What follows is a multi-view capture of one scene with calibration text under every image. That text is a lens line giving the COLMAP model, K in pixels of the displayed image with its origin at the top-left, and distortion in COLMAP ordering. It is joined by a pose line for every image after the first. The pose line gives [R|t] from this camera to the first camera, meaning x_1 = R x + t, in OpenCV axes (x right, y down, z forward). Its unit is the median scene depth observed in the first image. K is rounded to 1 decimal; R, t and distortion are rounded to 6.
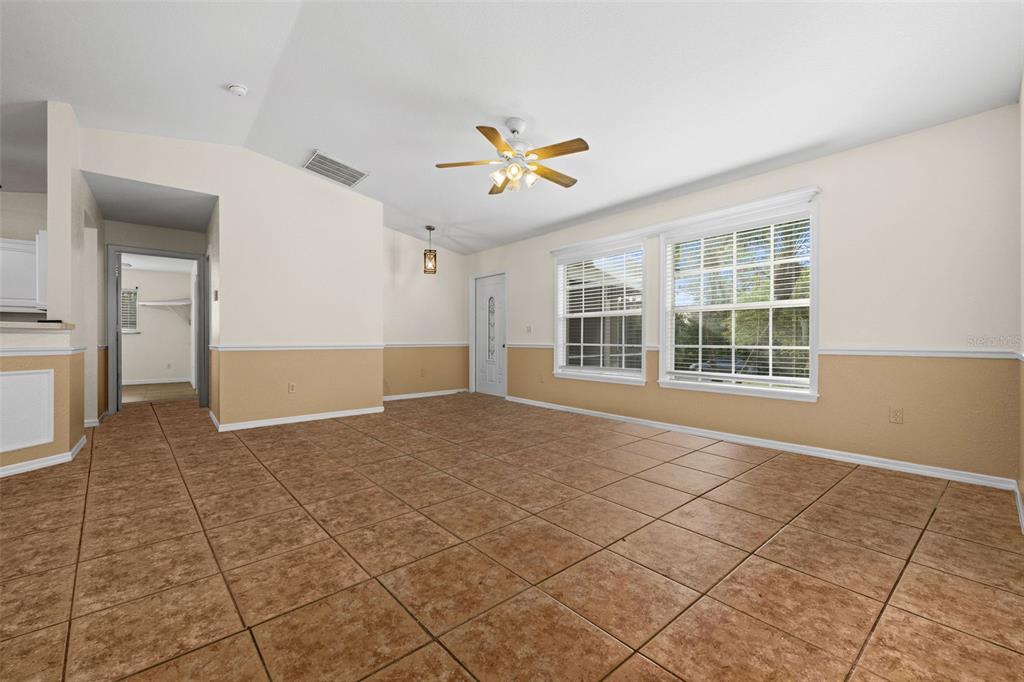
lens RADIAL K [[402.6, 0, 512.0], [0, 402.6, 342.1], [0, 0, 1]] dist [0.000649, -0.000289]
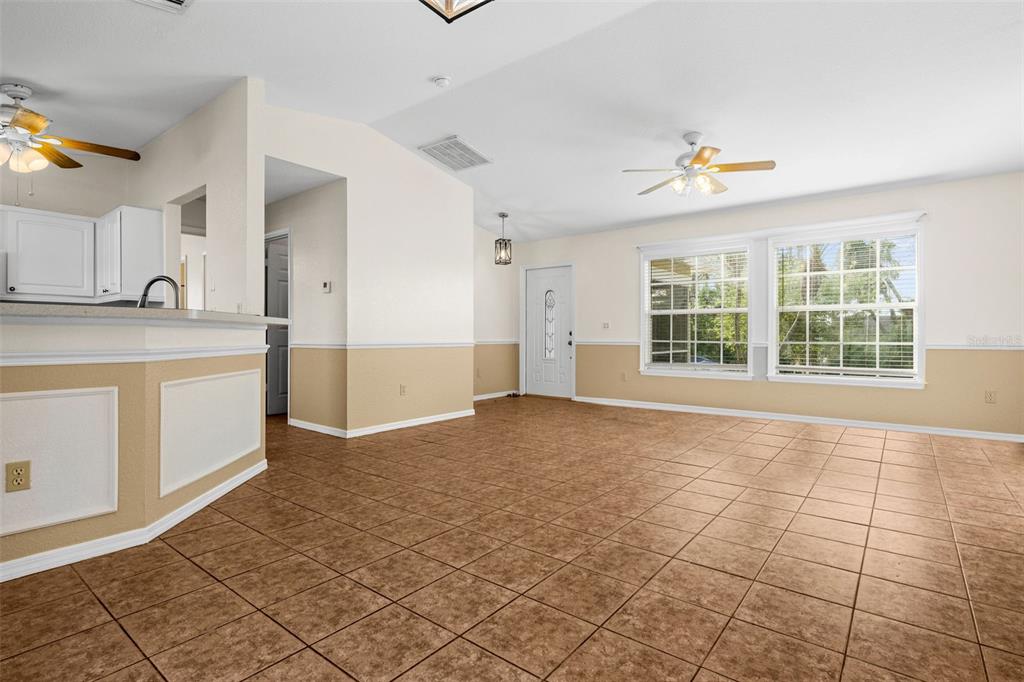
lens RADIAL K [[496.3, 0, 513.5], [0, 496.3, 341.4], [0, 0, 1]] dist [-0.000088, -0.000474]
pose [[0.980757, -0.001733, 0.195223, -0.488970], [0.000846, 0.999989, 0.004625, -0.000036], [-0.195229, -0.004371, 0.980748, -0.142958]]
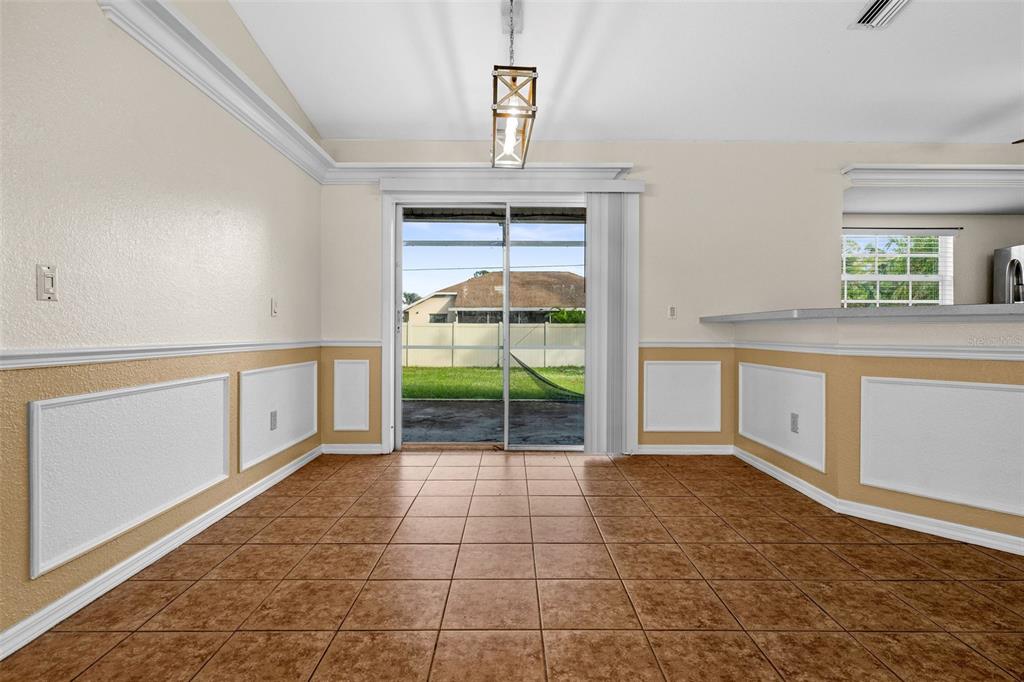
lens RADIAL K [[496.3, 0, 512.1], [0, 496.3, 336.5], [0, 0, 1]] dist [-0.000088, -0.000474]
pose [[-0.647347, 0.003092, -0.762189, -0.103020], [-0.008087, 0.999908, 0.010925, -0.001927], [0.762152, 0.013236, -0.647263, 0.455045]]
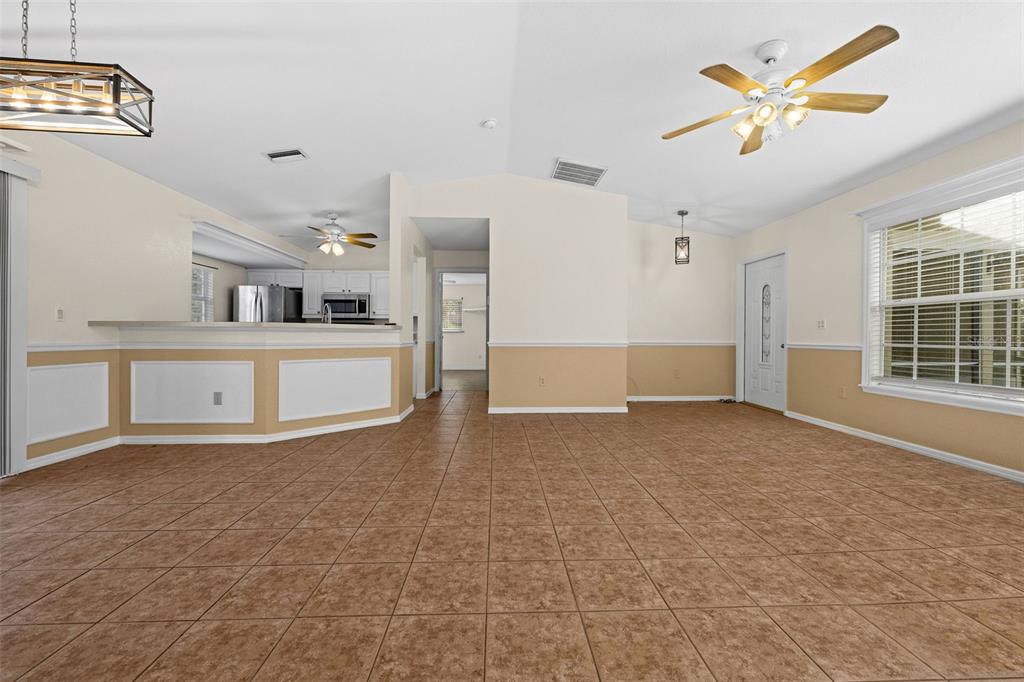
lens RADIAL K [[402.6, 0, 514.5], [0, 402.6, 340.5], [0, 0, 1]] dist [0.000649, -0.000289]
pose [[0.789304, 0.008113, -0.613948, 0.064578], [-0.007036, 0.999967, 0.004168, -0.001238], [0.613962, 0.001029, 0.789335, 0.079615]]
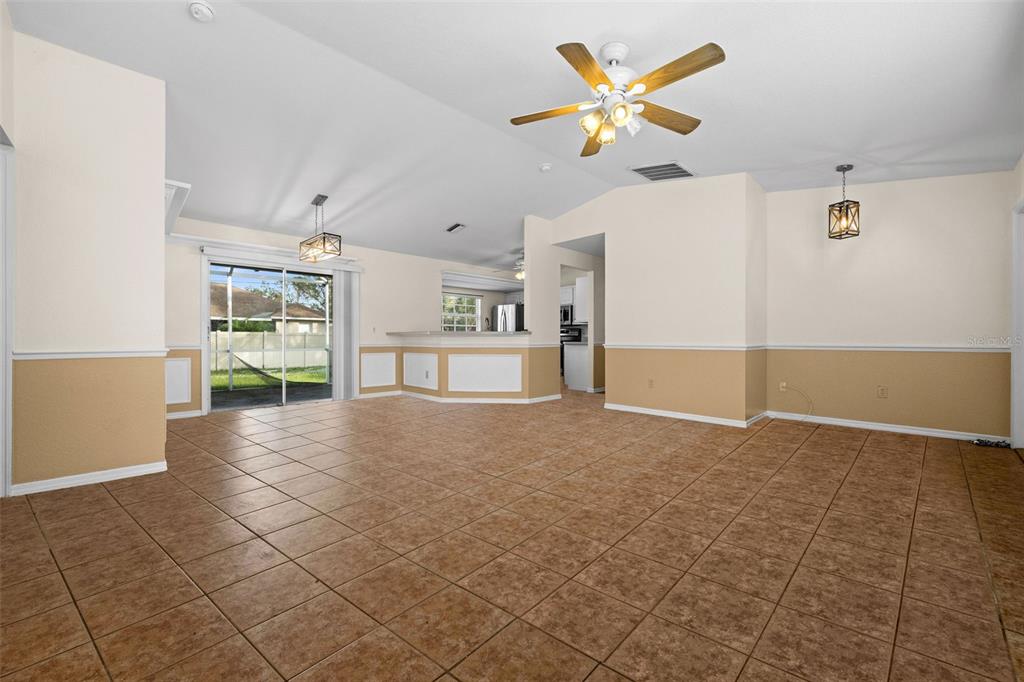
lens RADIAL K [[402.6, 0, 514.0], [0, 402.6, 342.8], [0, 0, 1]] dist [0.000649, -0.000289]
pose [[0.065812, 0.008226, -0.997798, 0.502386], [-0.004581, 0.999958, 0.007942, -0.003804], [0.997822, 0.004048, 0.065846, 0.516686]]
